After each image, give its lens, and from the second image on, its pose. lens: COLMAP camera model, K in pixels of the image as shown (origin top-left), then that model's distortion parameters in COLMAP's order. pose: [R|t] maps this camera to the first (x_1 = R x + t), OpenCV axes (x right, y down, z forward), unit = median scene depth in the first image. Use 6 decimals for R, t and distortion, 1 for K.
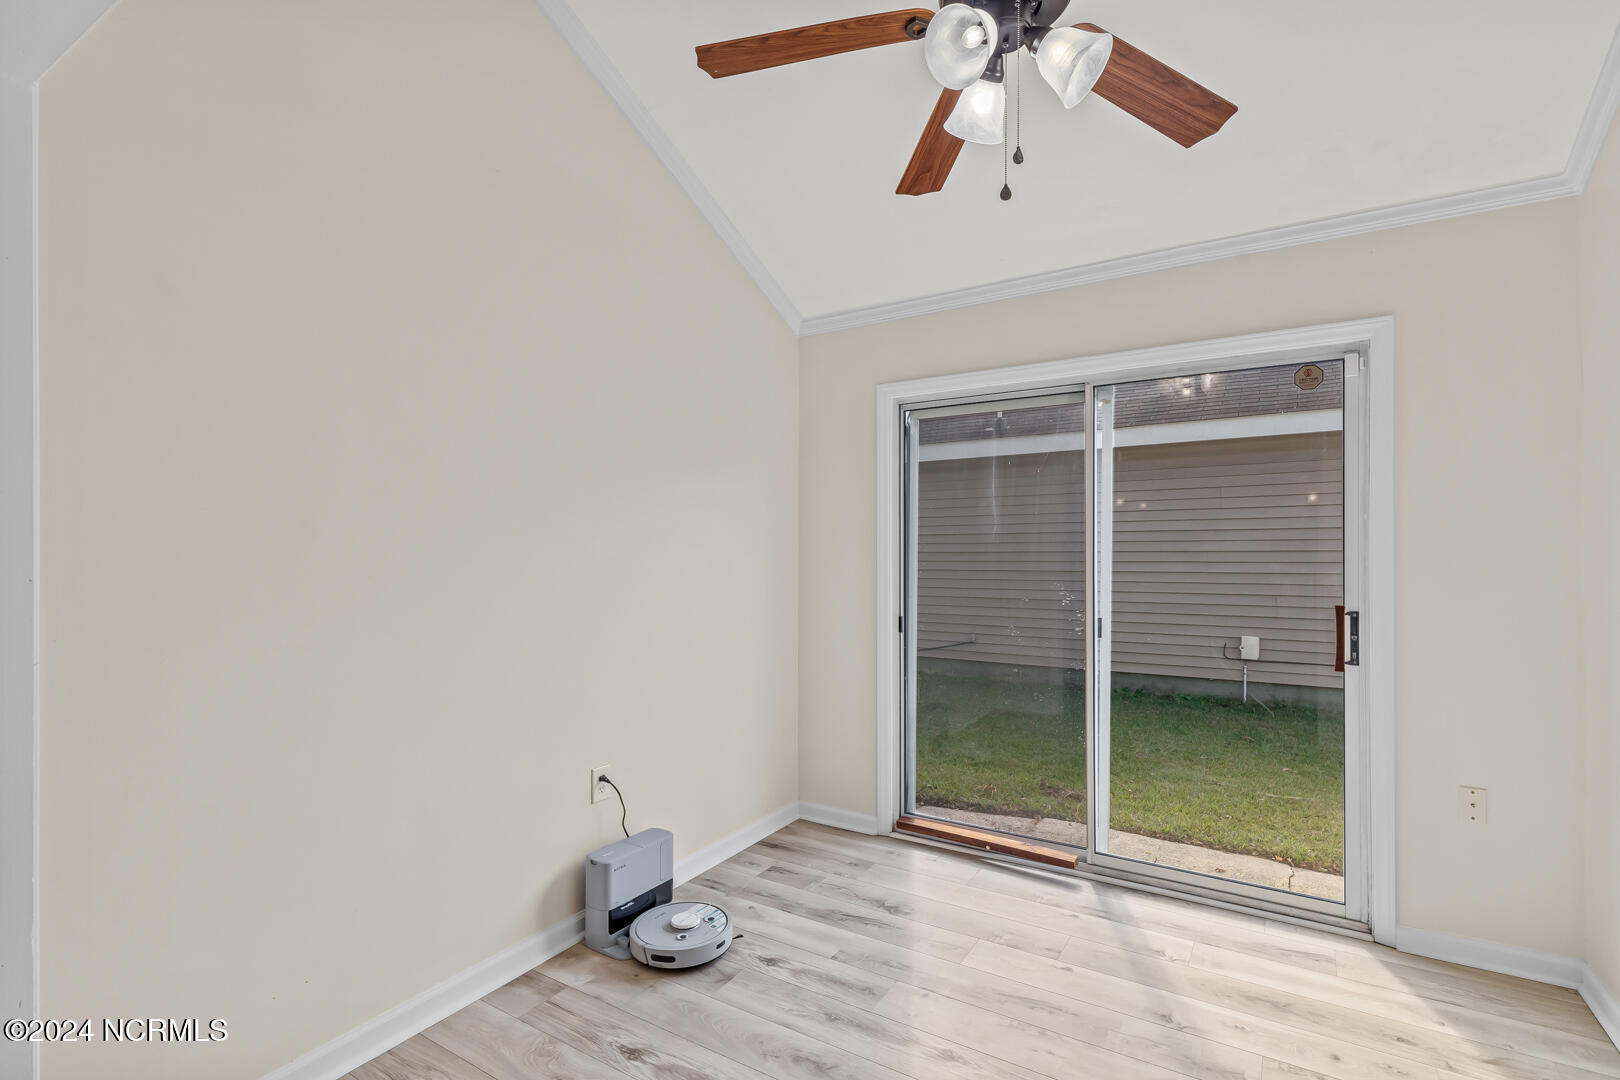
lens RADIAL K [[729.5, 0, 853.2], [0, 729.5, 544.6], [0, 0, 1]] dist [0.011874, -0.004340]
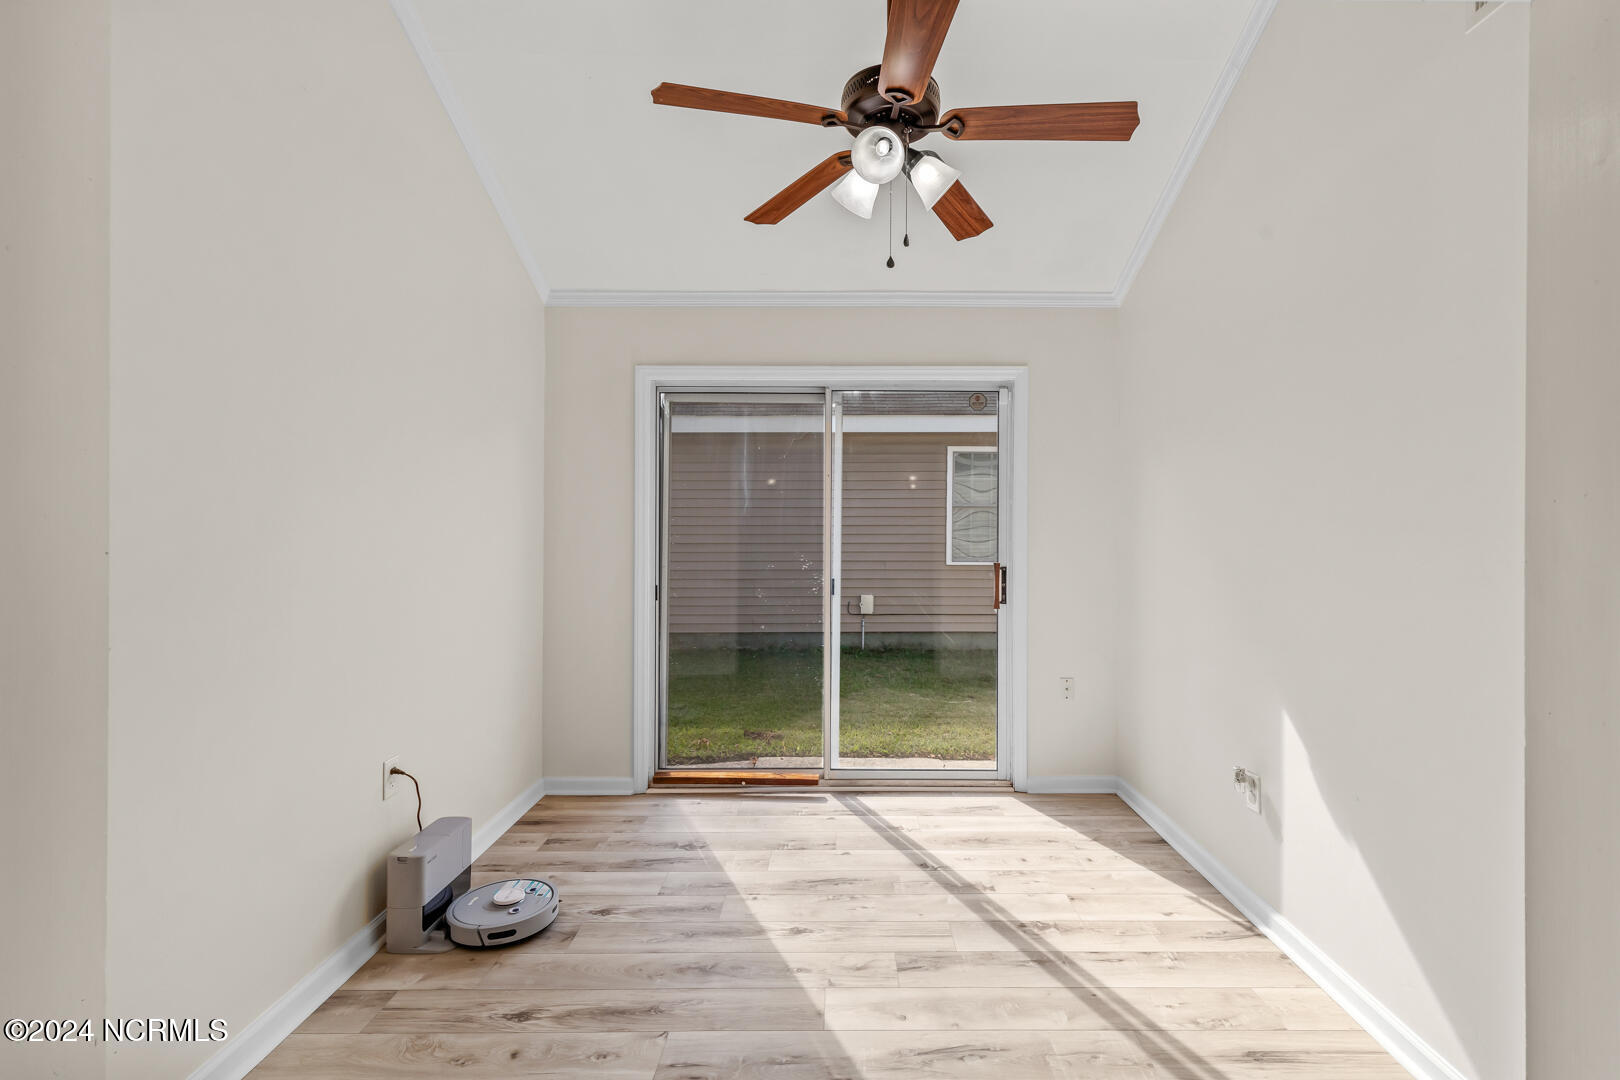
lens RADIAL K [[741.4, 0, 835.3], [0, 741.4, 519.4], [0, 0, 1]] dist [0.009207, -0.000926]
pose [[0.857352, 0.006946, 0.514683, -0.357116], [-0.008008, 0.999968, -0.000157, 0.000446], [-0.514668, -0.003987, 0.857380, -0.083699]]
